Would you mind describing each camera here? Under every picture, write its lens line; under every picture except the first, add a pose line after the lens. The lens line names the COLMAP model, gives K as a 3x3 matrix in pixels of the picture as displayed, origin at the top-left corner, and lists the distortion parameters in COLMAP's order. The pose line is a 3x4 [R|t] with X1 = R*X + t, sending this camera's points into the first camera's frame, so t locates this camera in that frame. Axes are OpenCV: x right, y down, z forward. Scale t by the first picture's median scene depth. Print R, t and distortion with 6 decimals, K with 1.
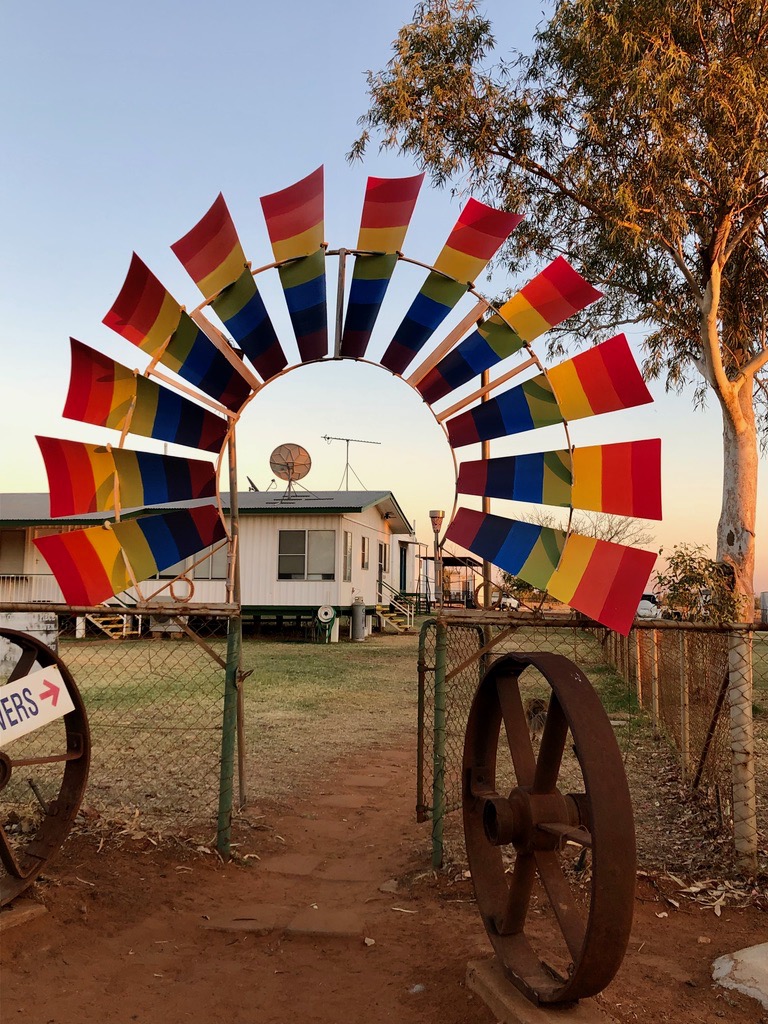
lens RADIAL K [[1013.5, 0, 384.2], [0, 1013.5, 511.5], [0, 0, 1]] dist [0.000103, 0.000000]
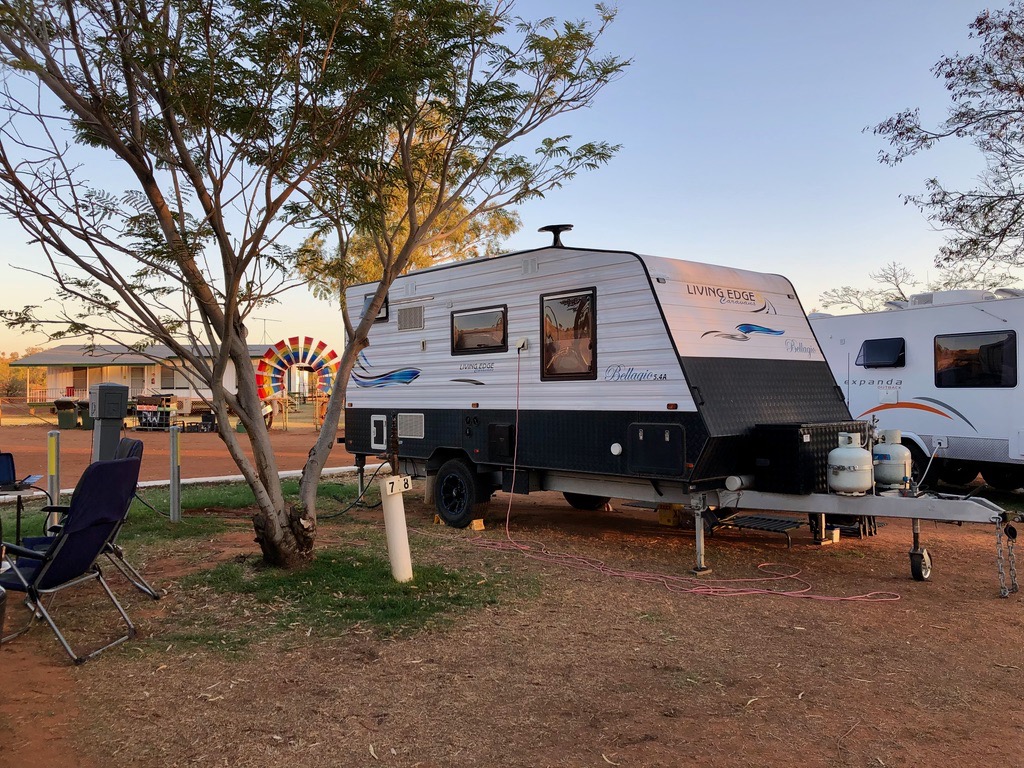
lens RADIAL K [[823.0, 0, 512.6], [0, 823.0, 385.3], [0, 0, 1]] dist [0.045268, -0.019615]
pose [[0.956097, -0.016444, 0.292588, -0.317676], [-0.006096, 0.997092, 0.075959, -0.436189], [-0.292986, -0.074408, 0.953217, -4.860932]]
